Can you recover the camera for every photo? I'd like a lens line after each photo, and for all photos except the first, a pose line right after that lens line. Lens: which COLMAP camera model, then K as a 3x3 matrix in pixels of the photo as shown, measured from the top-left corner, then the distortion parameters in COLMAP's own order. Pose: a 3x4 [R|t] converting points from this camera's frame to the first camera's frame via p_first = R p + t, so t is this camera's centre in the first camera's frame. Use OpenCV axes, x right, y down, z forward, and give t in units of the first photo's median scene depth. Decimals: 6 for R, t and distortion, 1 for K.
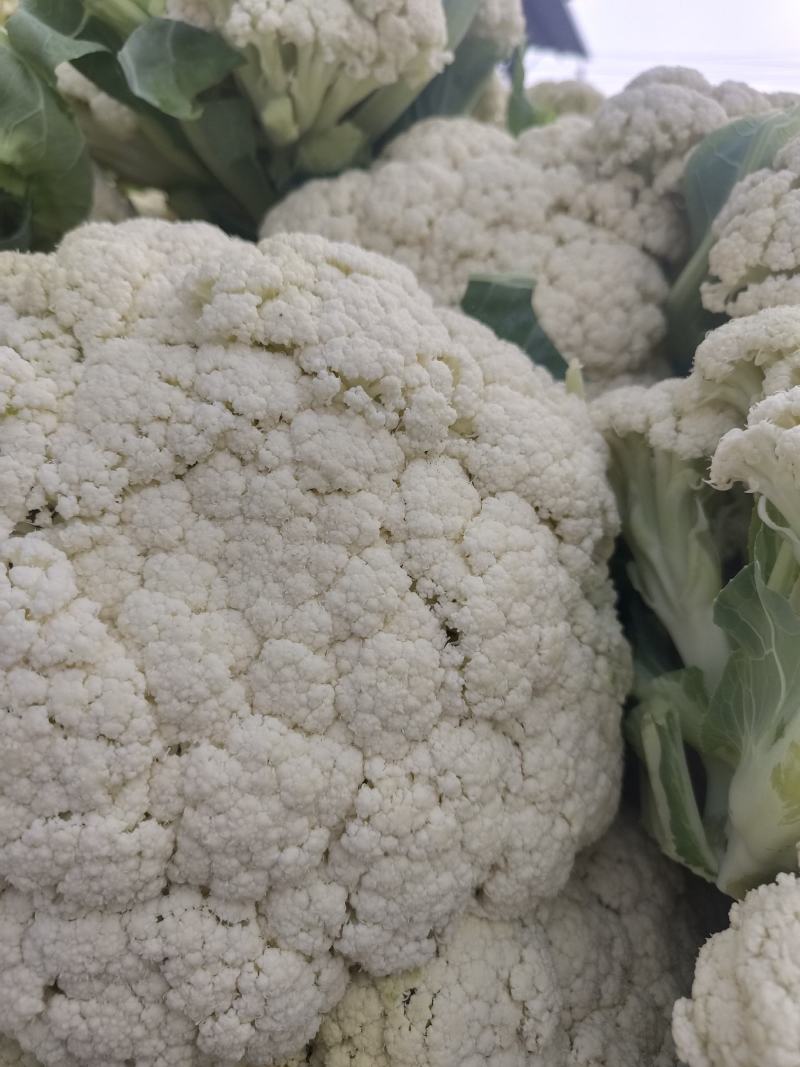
lens RADIAL K [[748.6, 0, 399.5], [0, 748.6, 528.7], [0, 0, 1]] dist [-0.037758, 0.007938]
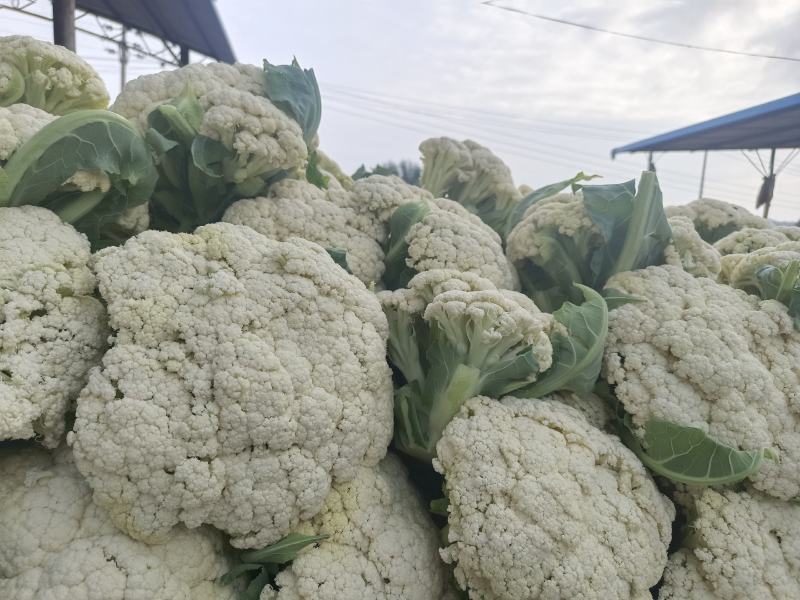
lens RADIAL K [[561.3, 0, 400.2], [0, 561.3, 300.5], [0, 0, 1]] dist [-0.037758, 0.007938]
pose [[0.857300, 0.018461, 0.514486, -1.082681], [0.066093, 0.987140, -0.145552, 0.242499], [-0.510557, 0.158786, 0.845055, -1.246675]]
